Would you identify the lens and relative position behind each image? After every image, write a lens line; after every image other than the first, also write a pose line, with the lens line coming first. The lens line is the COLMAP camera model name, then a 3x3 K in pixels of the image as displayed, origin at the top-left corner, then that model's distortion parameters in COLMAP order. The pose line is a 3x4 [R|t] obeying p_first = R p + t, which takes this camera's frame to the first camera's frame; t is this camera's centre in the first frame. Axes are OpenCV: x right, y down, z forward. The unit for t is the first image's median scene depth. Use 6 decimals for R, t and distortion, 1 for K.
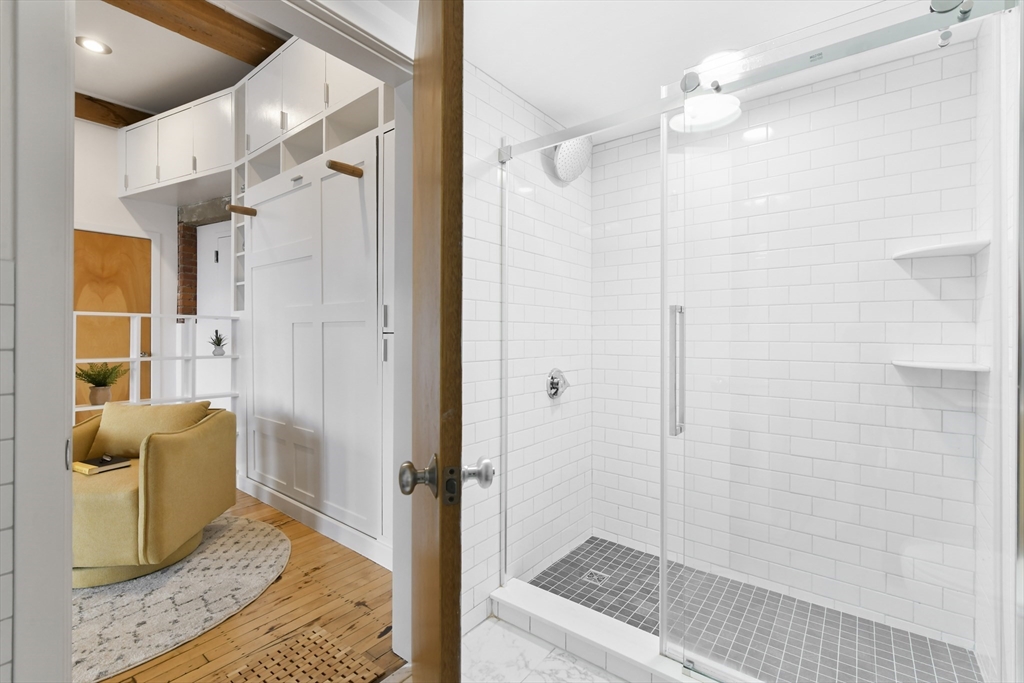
lens RADIAL K [[452.1, 0, 514.0], [0, 452.1, 334.6], [0, 0, 1]] dist [-0.001383, -0.000086]
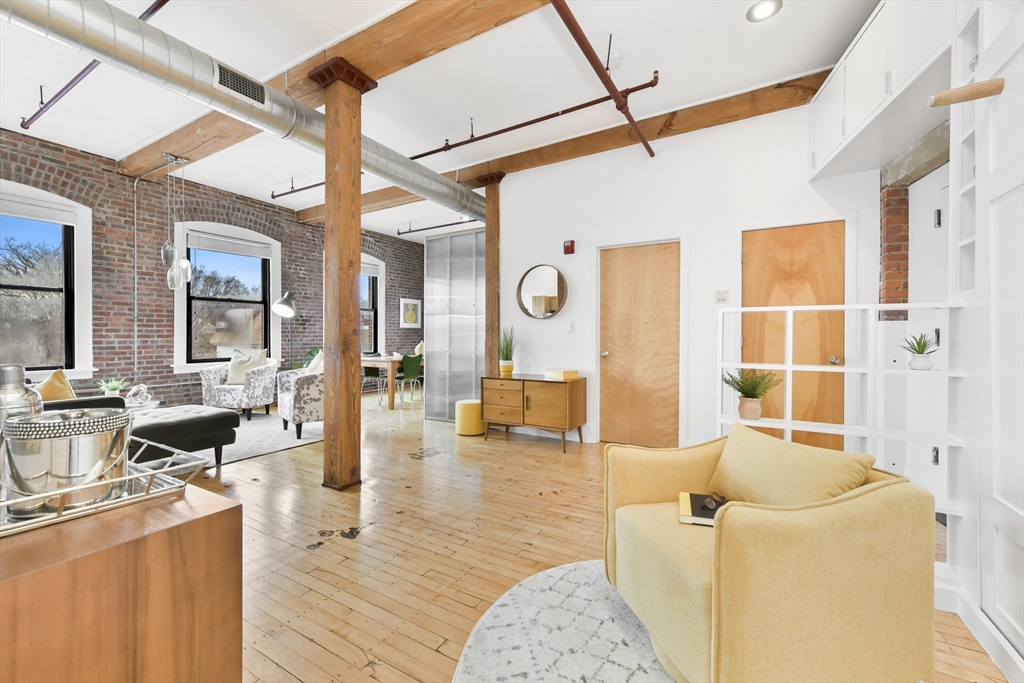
lens RADIAL K [[411.2, 0, 515.7], [0, 411.2, 337.6], [0, 0, 1]] dist [-0.001926, 0.002940]
pose [[0.143822, 0.003456, -0.989598, -0.159427], [-0.002722, 0.999992, 0.003096, 0.002891], [0.989600, 0.002249, 0.143830, 0.322688]]
